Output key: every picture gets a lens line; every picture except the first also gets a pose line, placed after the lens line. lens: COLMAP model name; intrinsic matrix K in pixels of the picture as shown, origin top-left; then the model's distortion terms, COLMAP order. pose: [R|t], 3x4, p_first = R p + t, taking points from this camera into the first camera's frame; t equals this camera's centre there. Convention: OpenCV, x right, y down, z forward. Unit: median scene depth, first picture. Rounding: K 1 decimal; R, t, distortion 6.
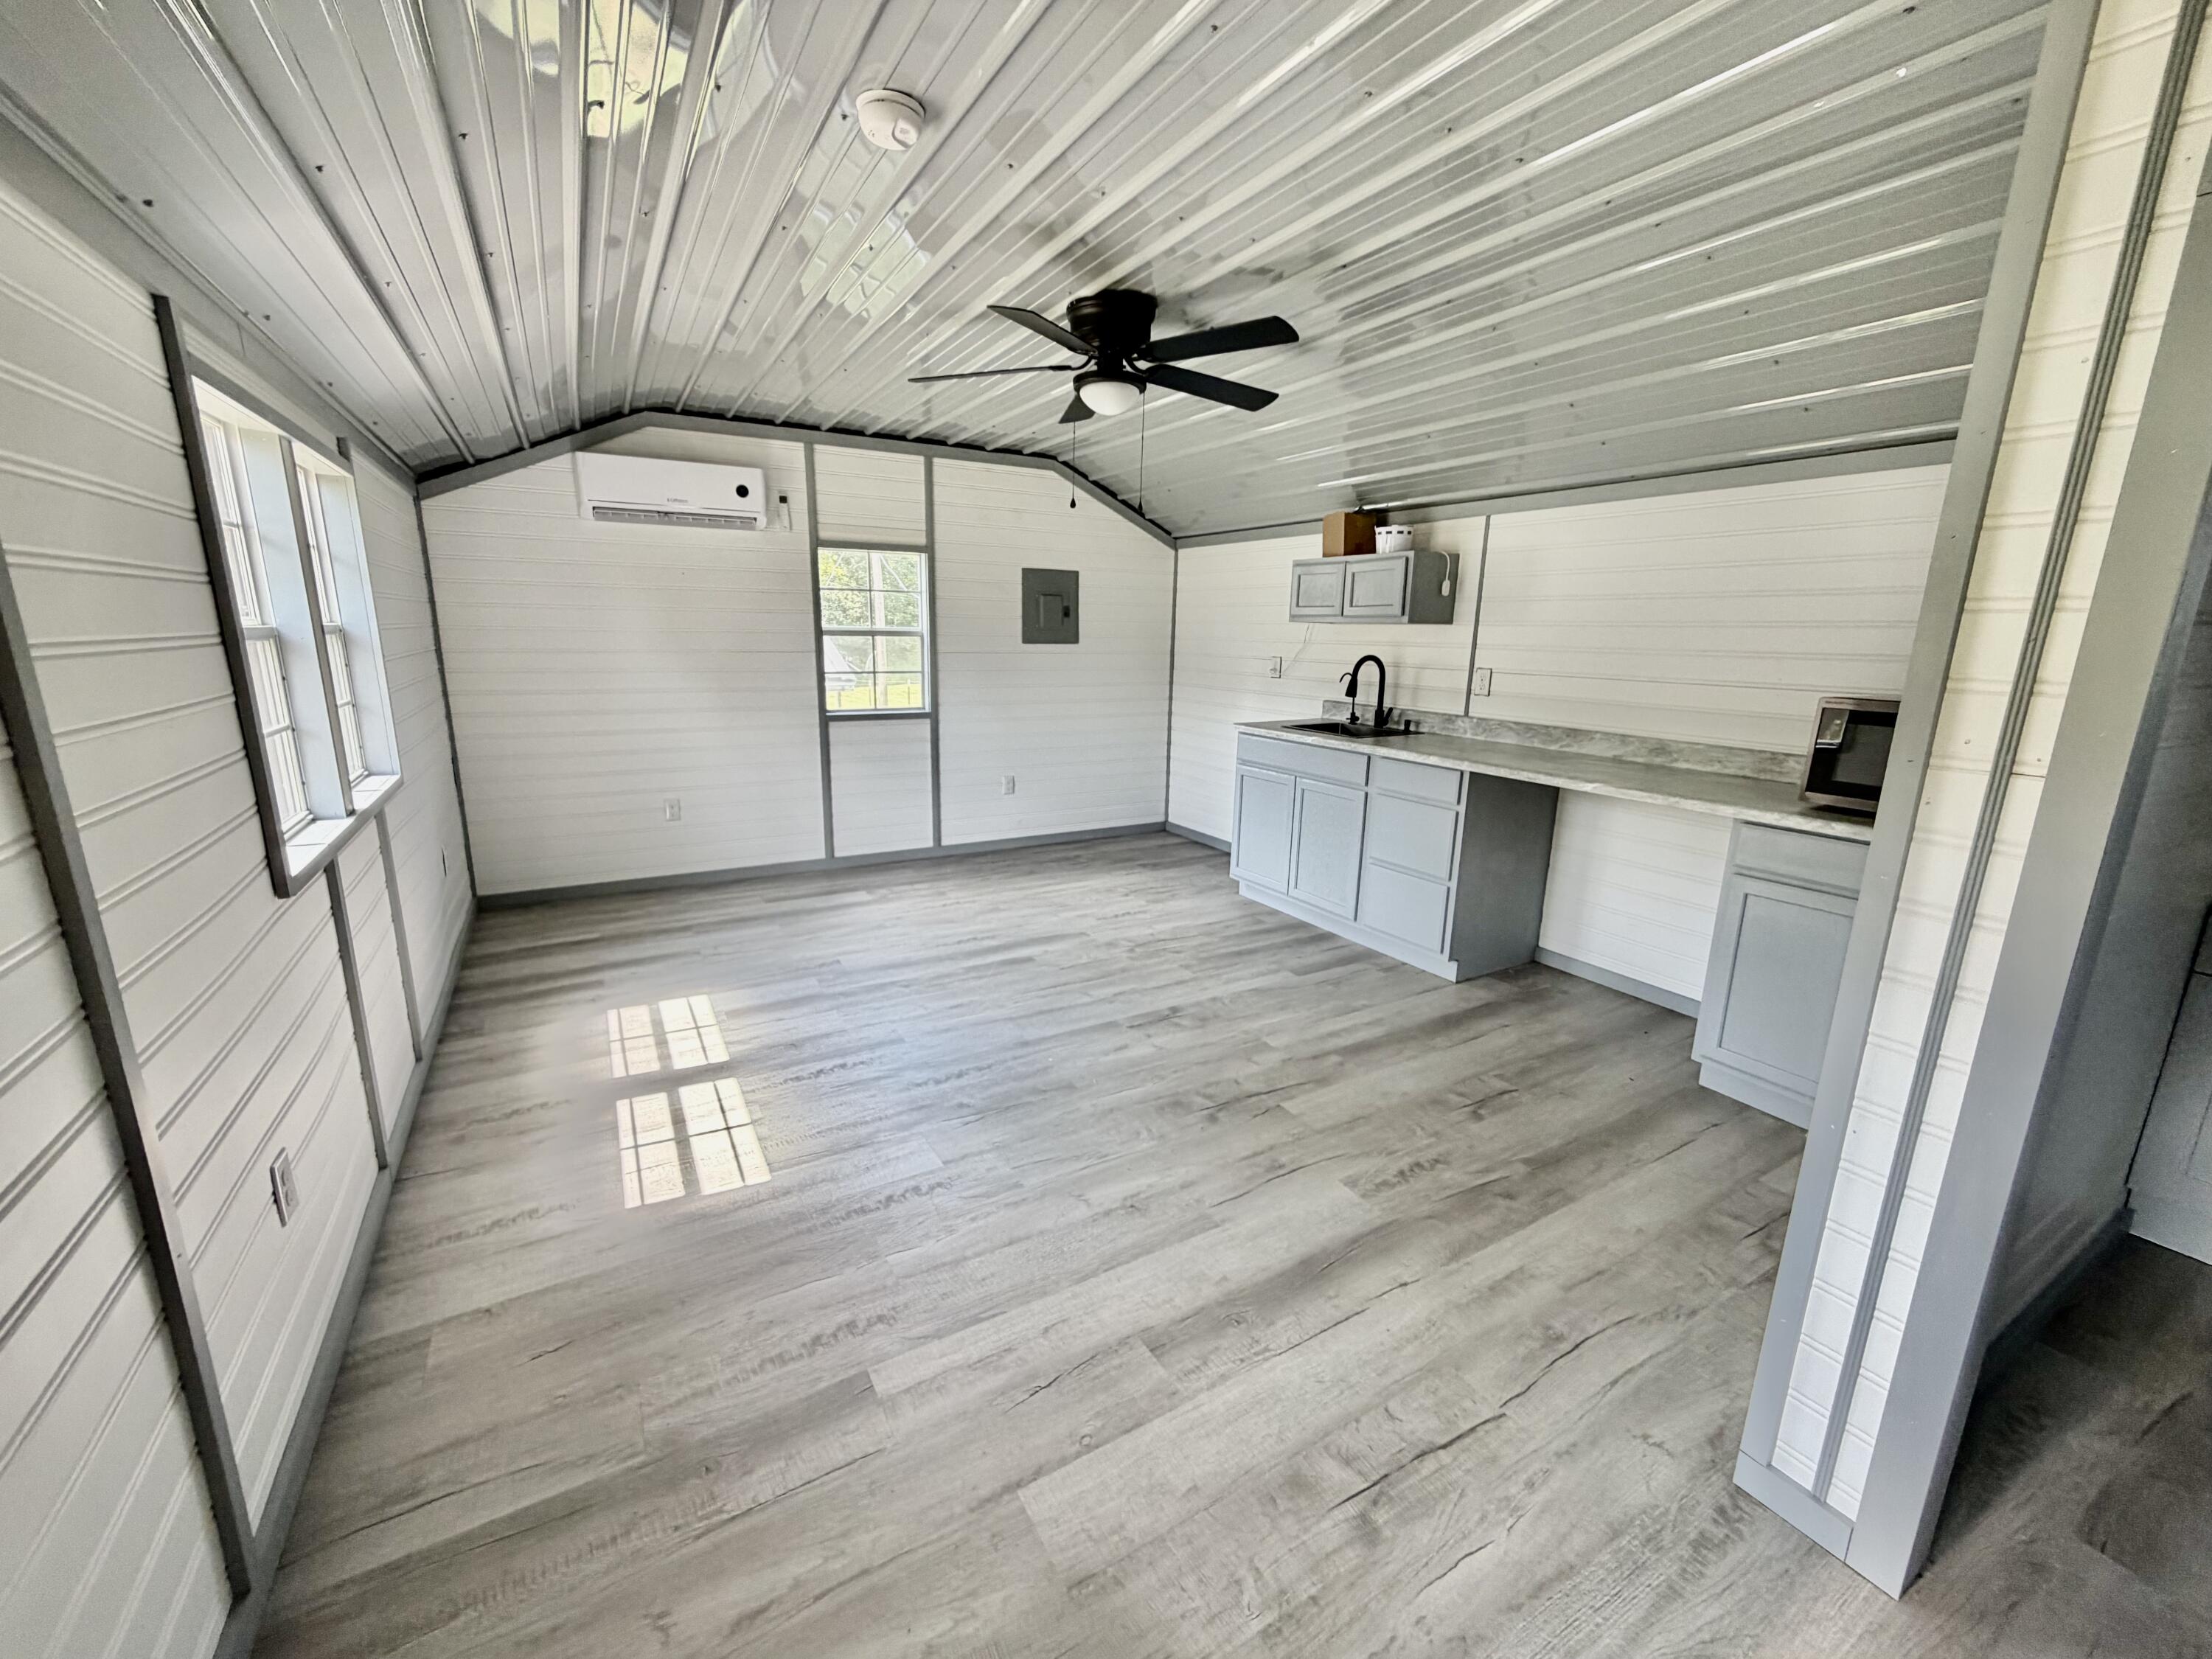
lens RADIAL K [[882.5, 0, 1102.2], [0, 882.5, 833.2], [0, 0, 1]] dist [0.001632, -0.000400]
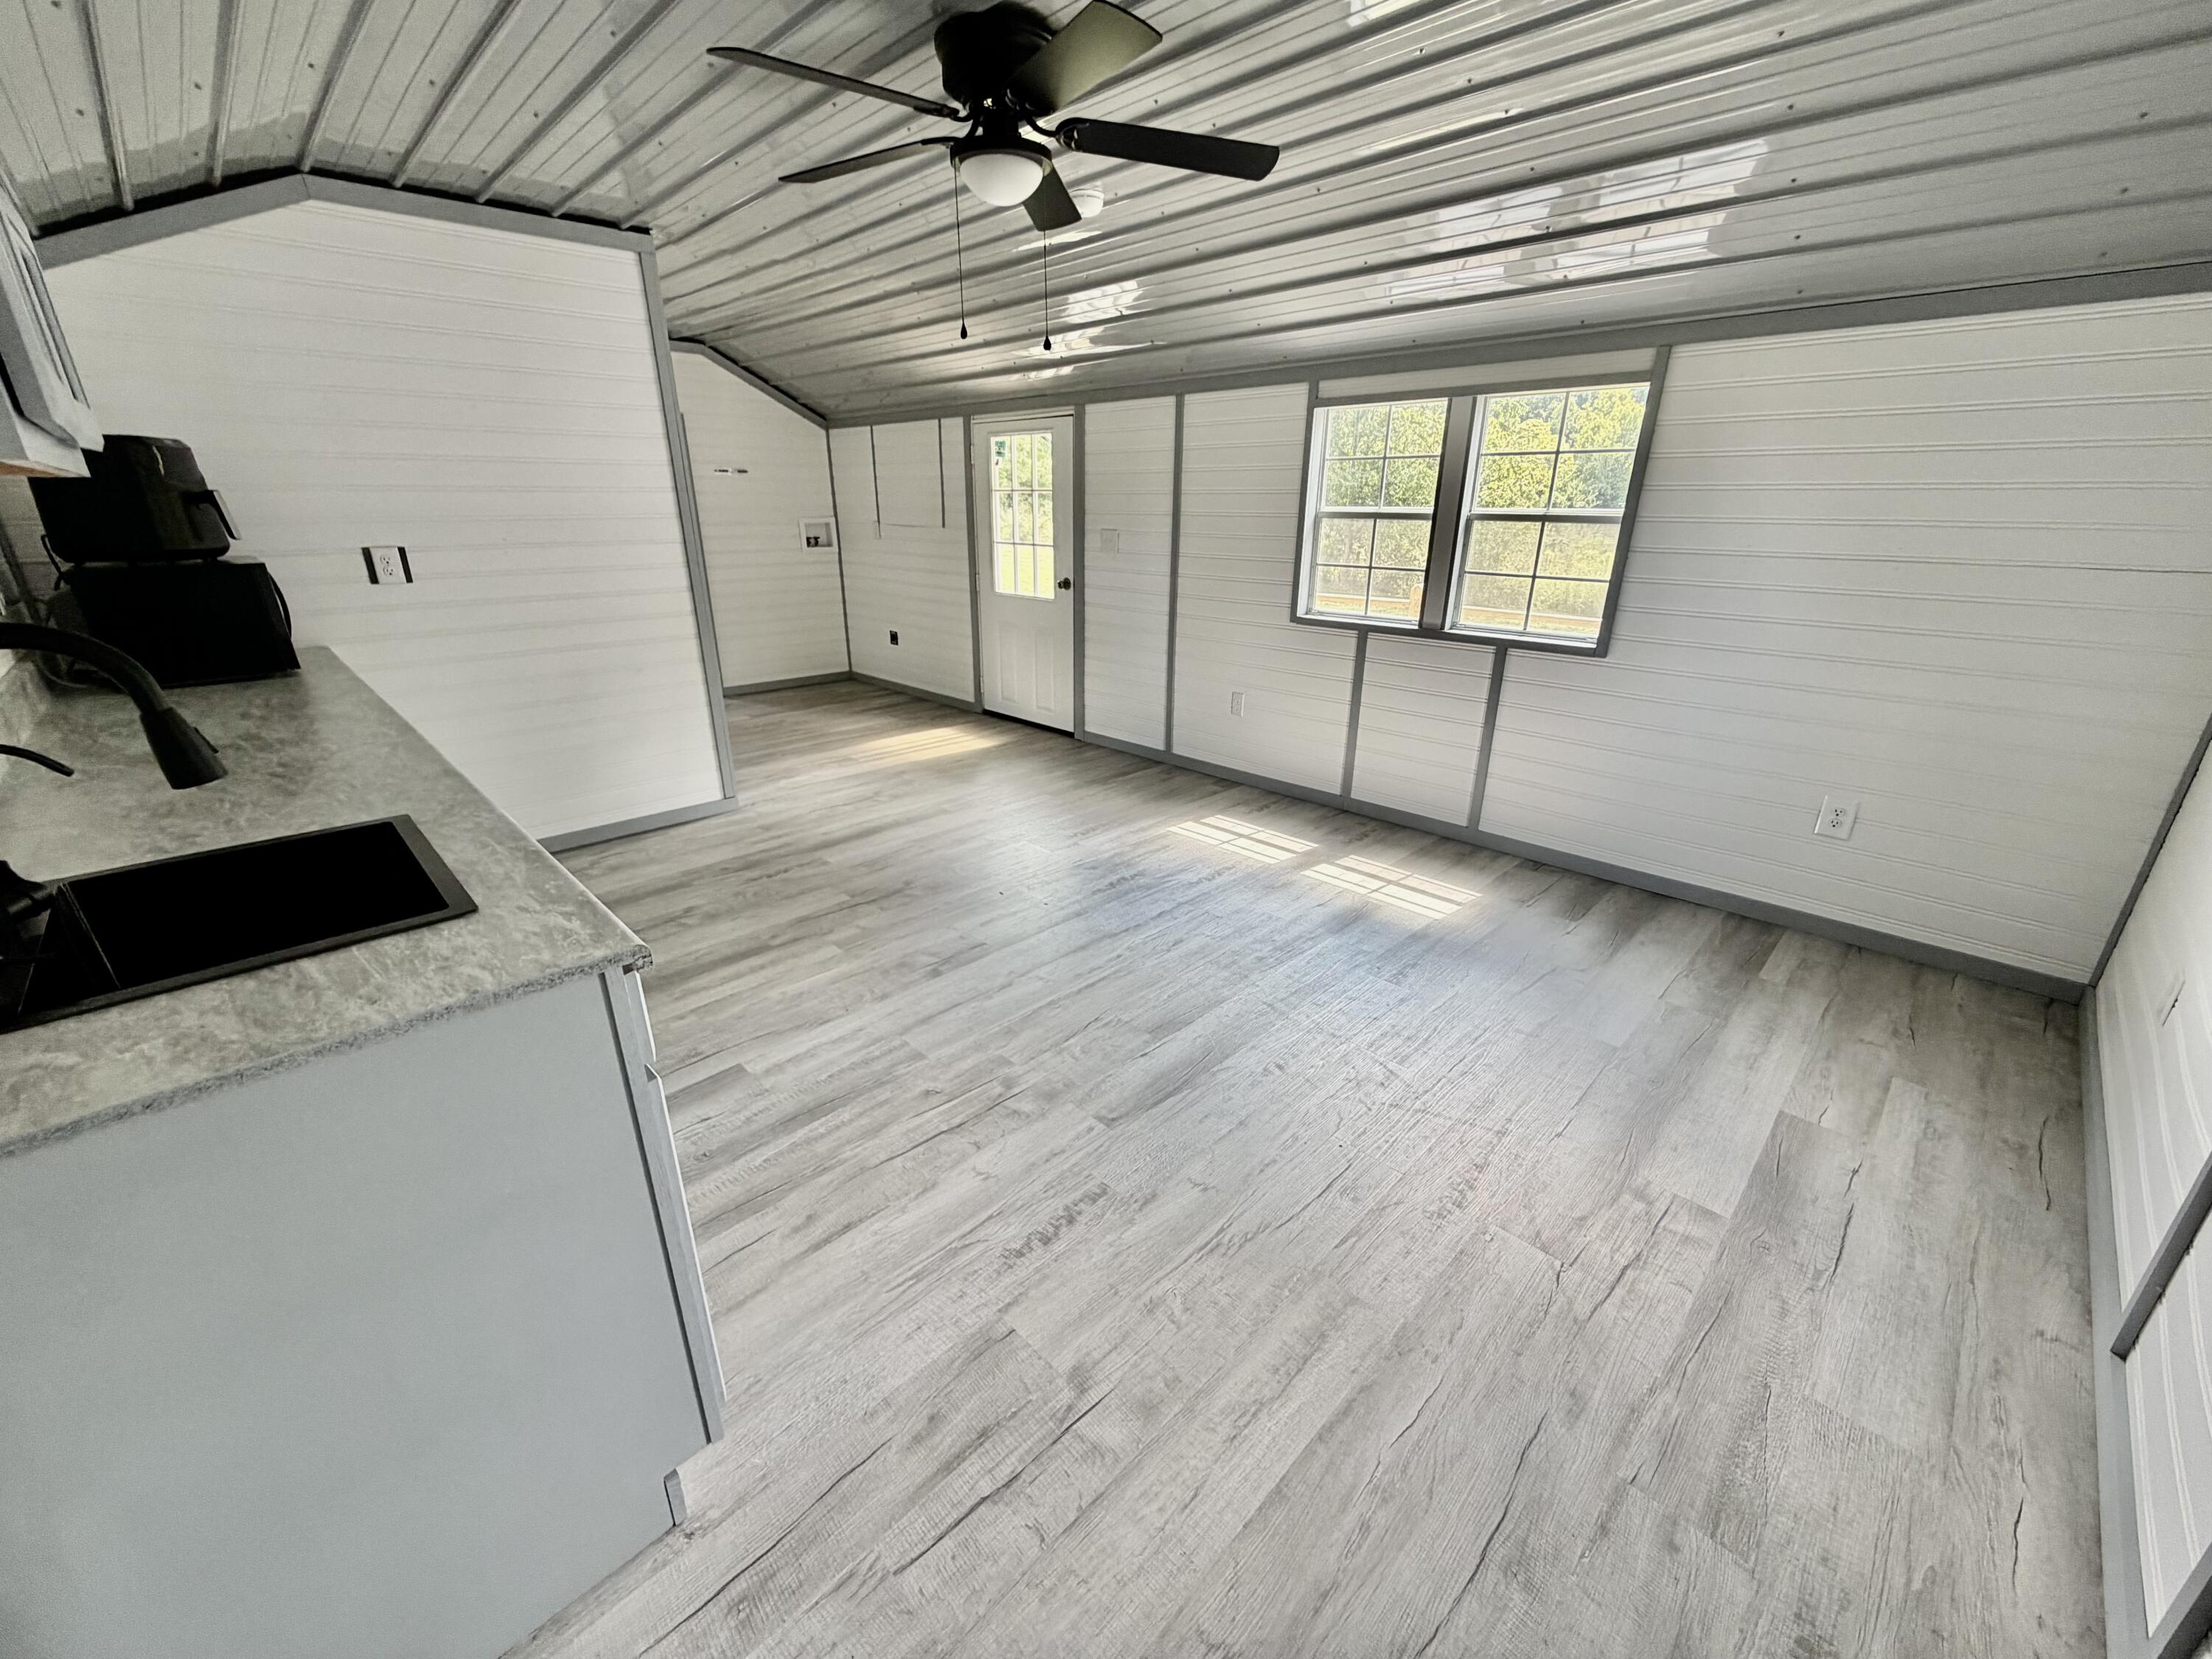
lens RADIAL K [[882.5, 0, 1103.3], [0, 882.5, 828.8], [0, 0, 1]] dist [0.001632, -0.000400]
pose [[-0.968967, 0.065857, -0.238255, 0.117474], [-0.076174, 0.837395, 0.541264, -0.384060], [0.235160, 0.542616, -0.806392, 1.633952]]
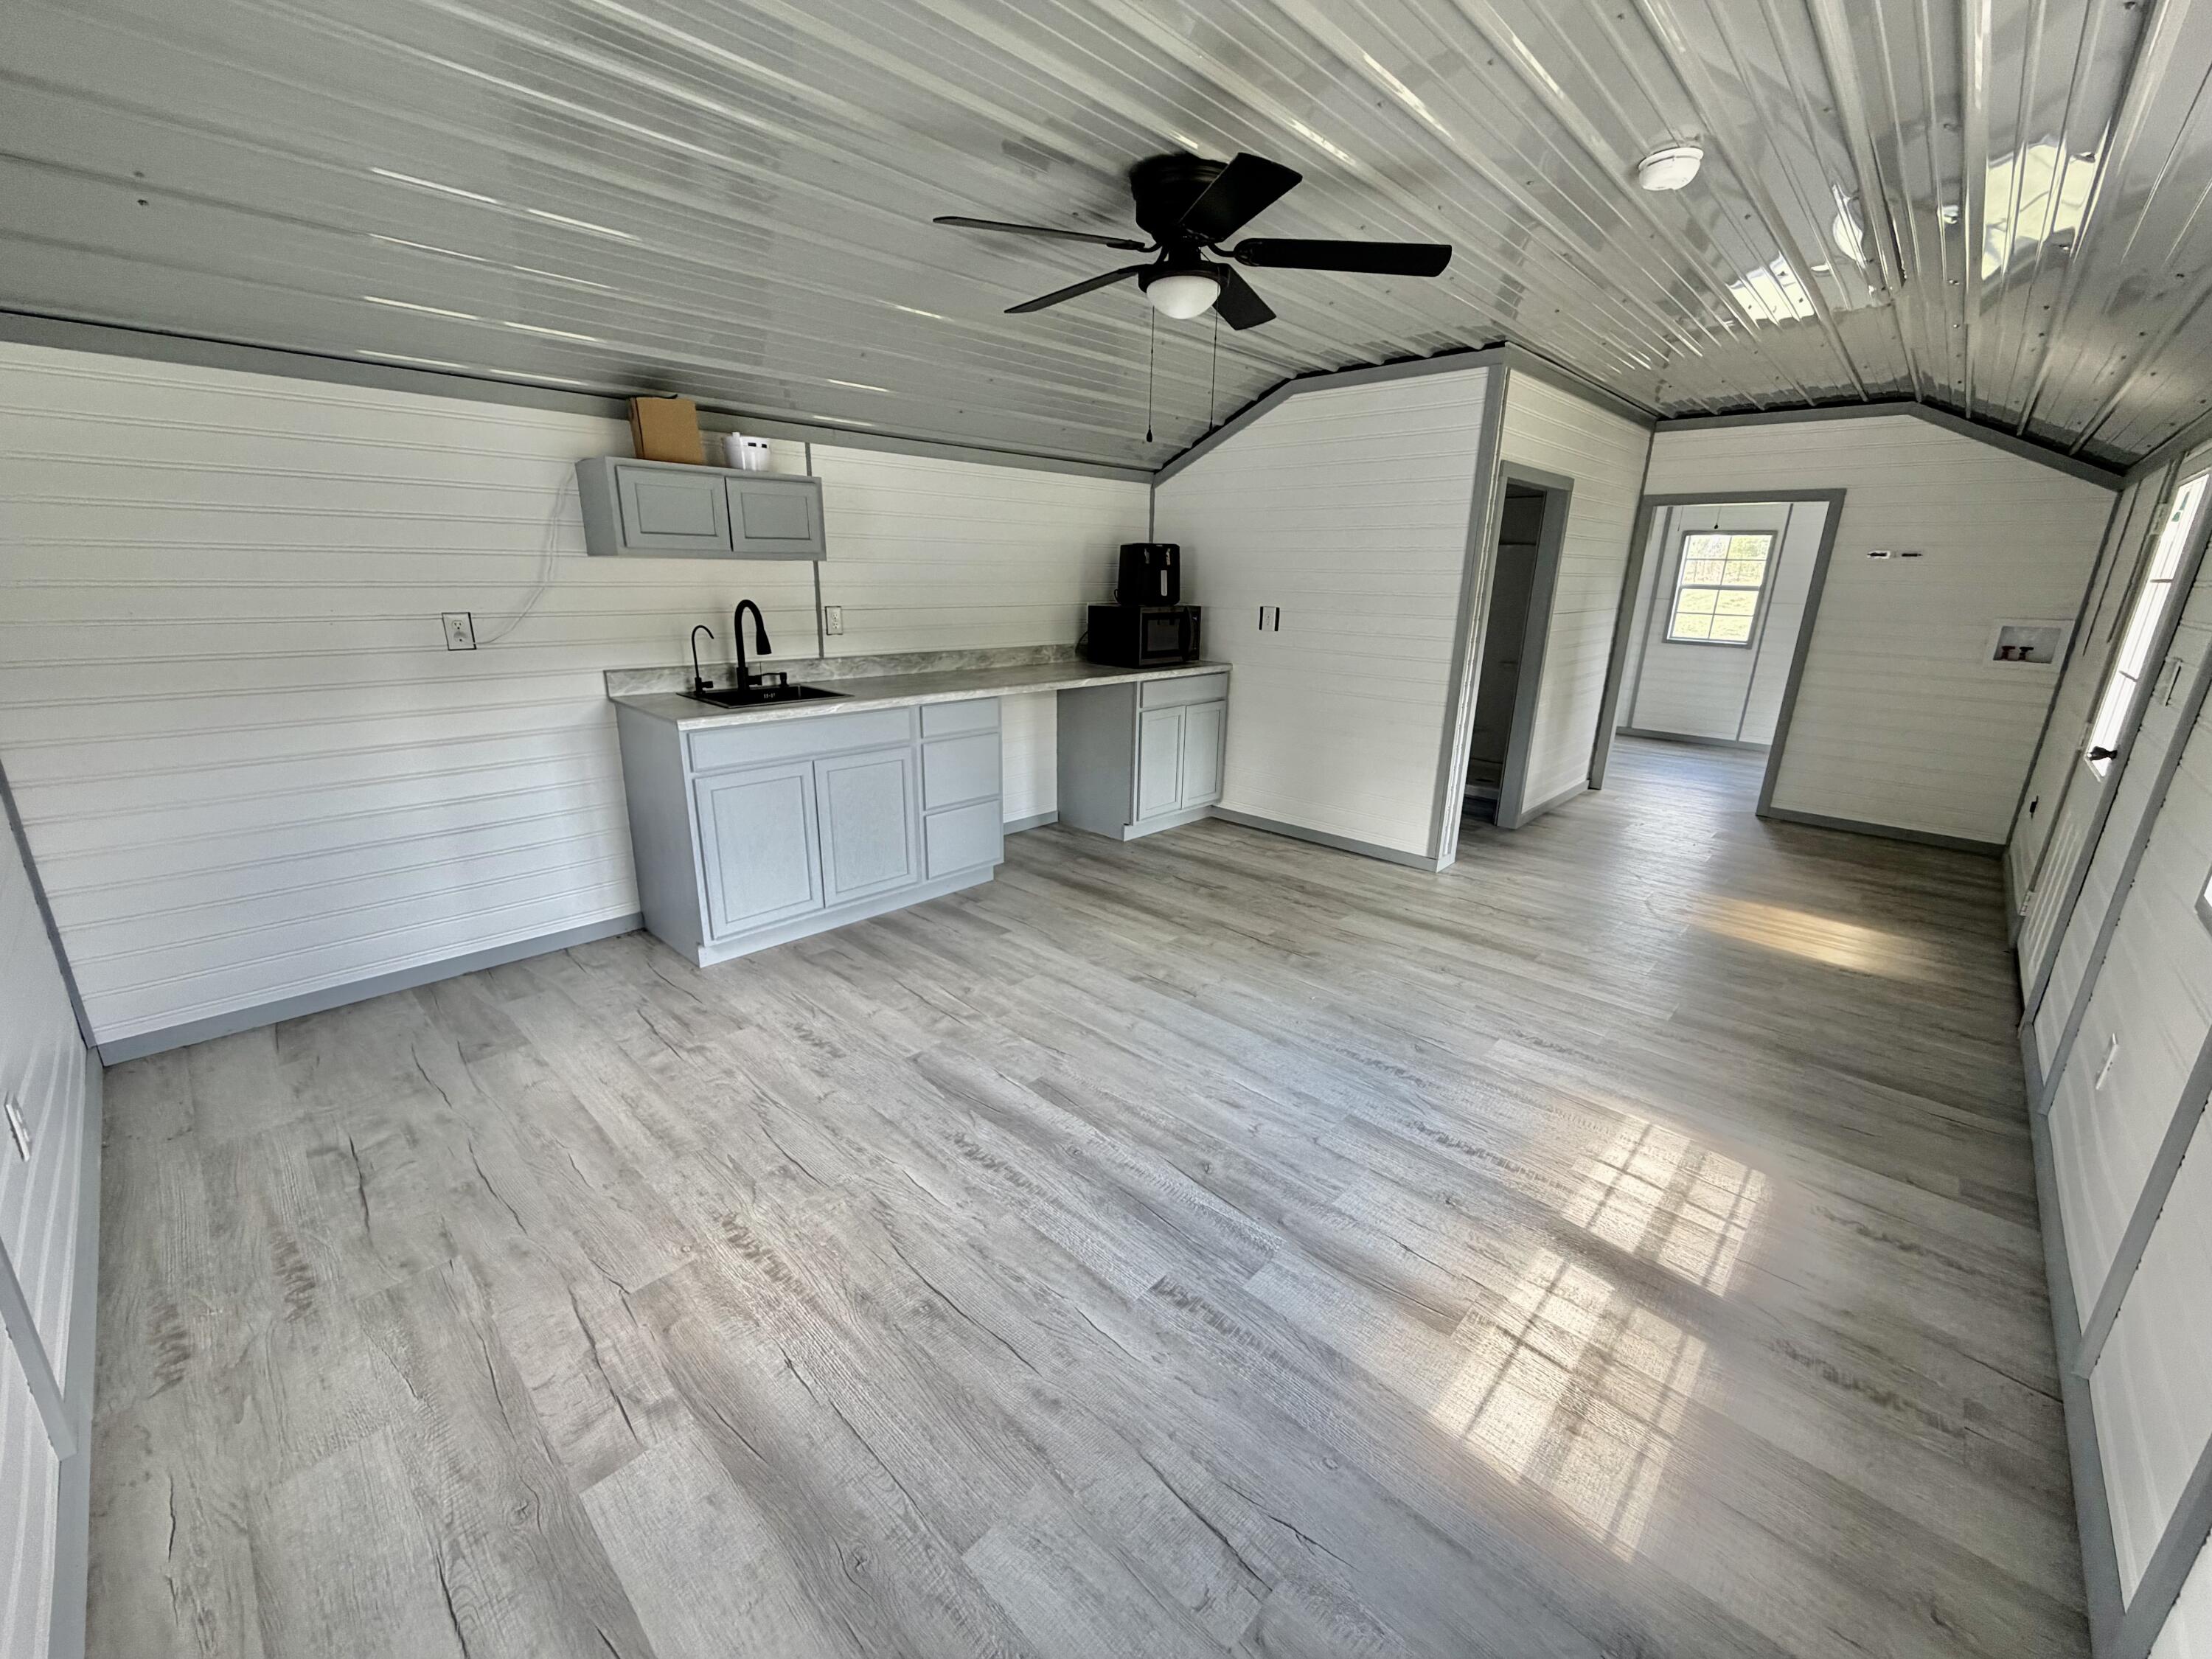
lens RADIAL K [[882.5, 0, 1099.8], [0, 882.5, 826.2], [0, 0, 1]] dist [0.001632, -0.000400]
pose [[-0.276331, -0.291963, 0.915641, -0.740135], [0.191973, 0.916769, 0.350258, -0.299086], [-0.941694, 0.272566, -0.197283, 1.175459]]
